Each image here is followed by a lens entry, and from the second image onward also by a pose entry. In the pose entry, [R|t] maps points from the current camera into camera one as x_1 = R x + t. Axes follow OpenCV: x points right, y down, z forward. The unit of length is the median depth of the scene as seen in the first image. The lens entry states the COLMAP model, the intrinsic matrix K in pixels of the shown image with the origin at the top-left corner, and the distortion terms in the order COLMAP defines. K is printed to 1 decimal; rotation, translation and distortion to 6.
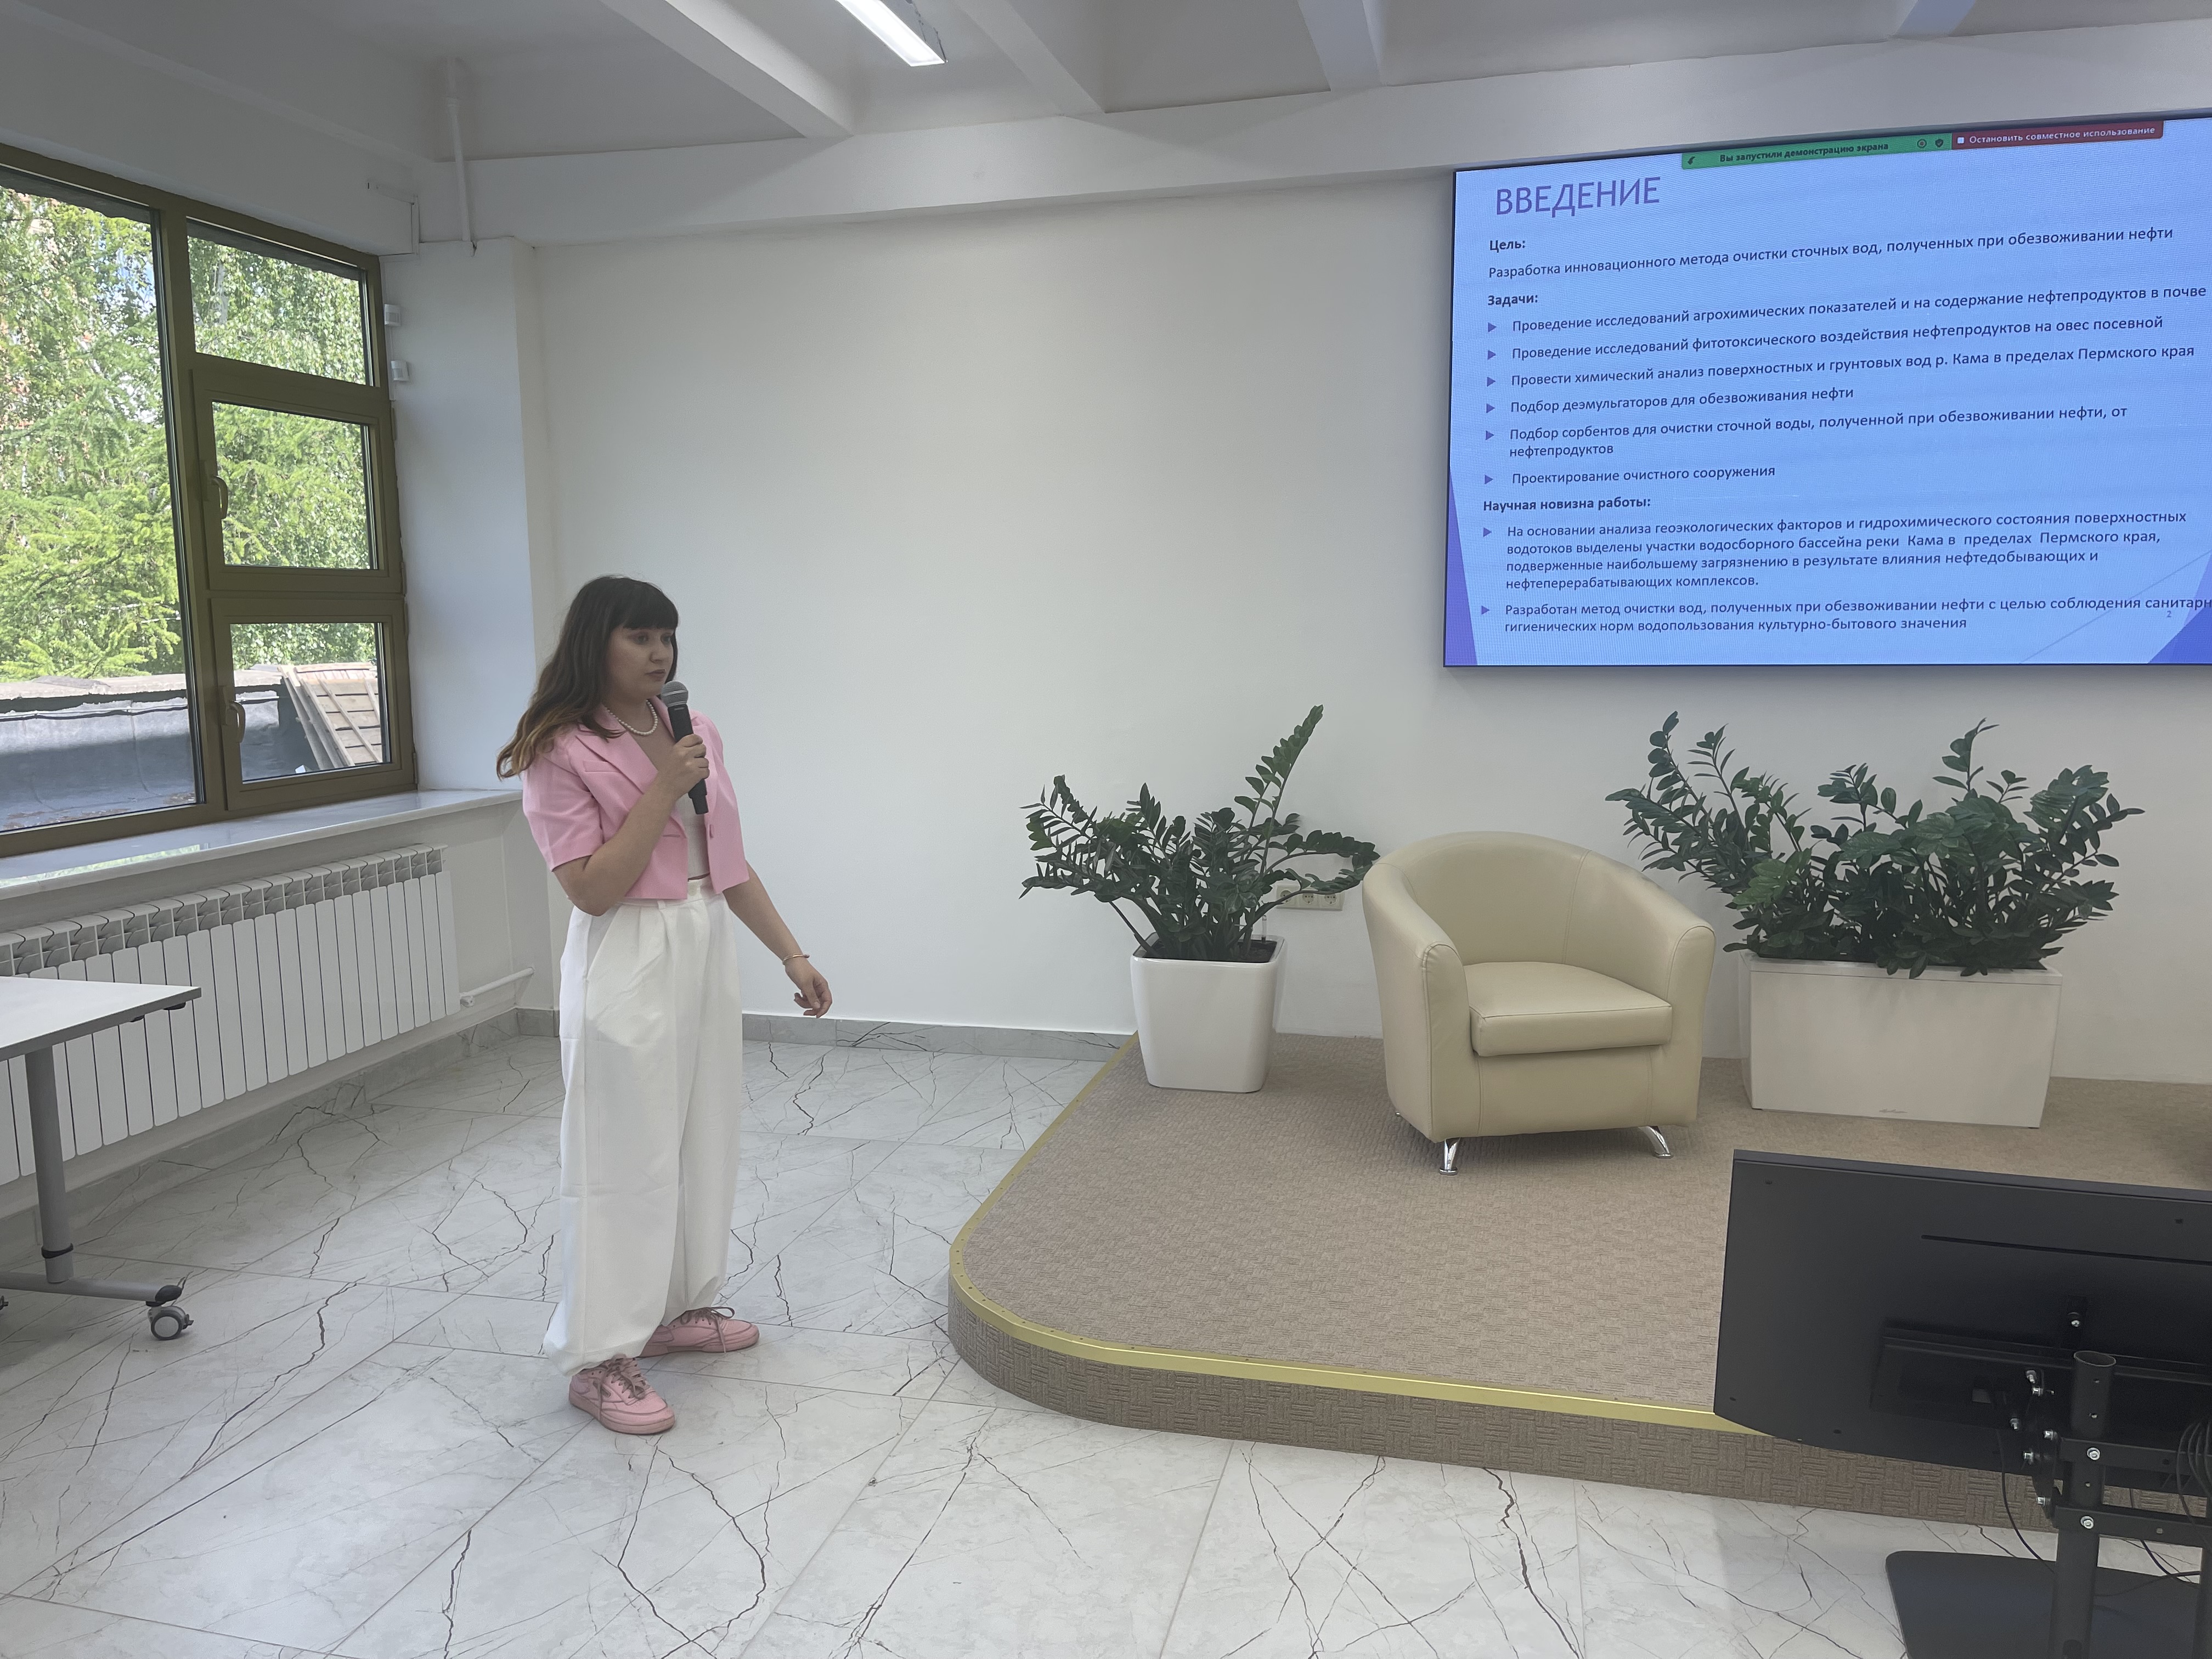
lens RADIAL K [[1674.9, 0, 1106.0], [0, 1674.9, 829.5], [0, 0, 1]] dist [0.064527, -0.098609]
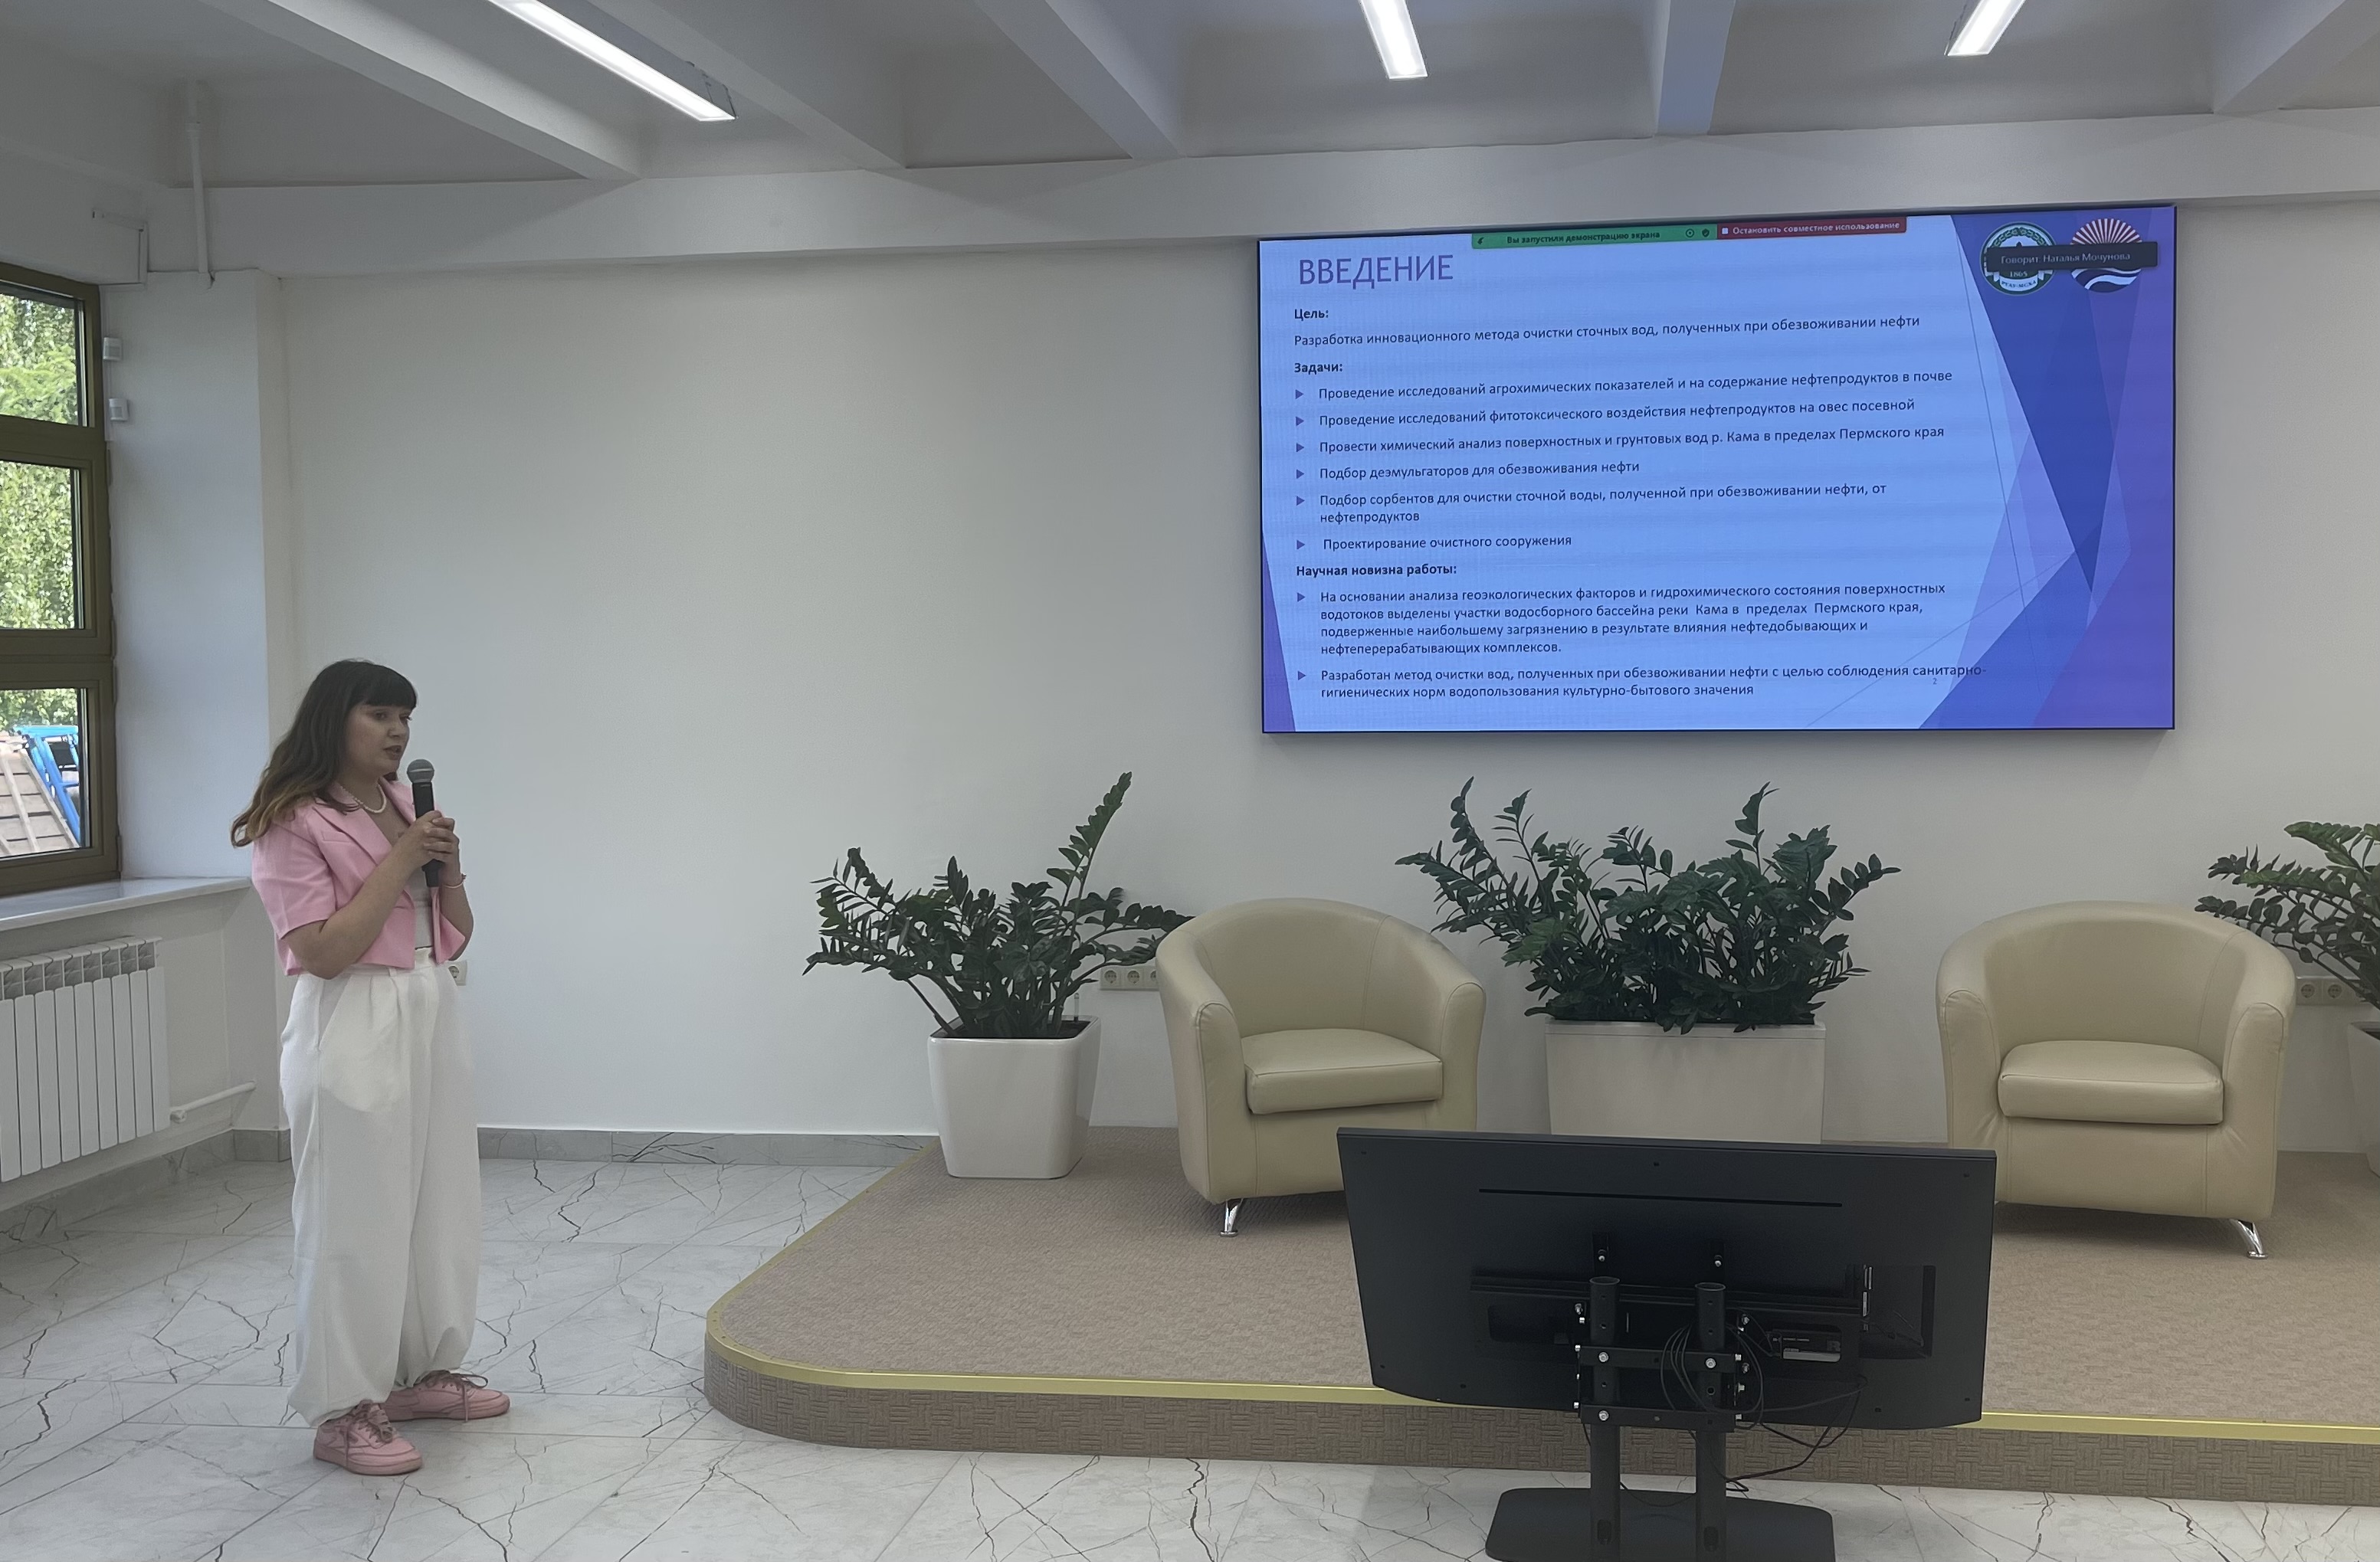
lens RADIAL K [[1940.0, 0, 1191.4], [0, 1940.0, 746.3], [0, 0, 1]] dist [0.064879, -0.078769]
pose [[0.992620, -0.004414, 0.121183, 0.029616], [0.015263, 0.995938, -0.088743, 0.011483], [-0.120299, 0.089938, 0.988655, -0.122595]]
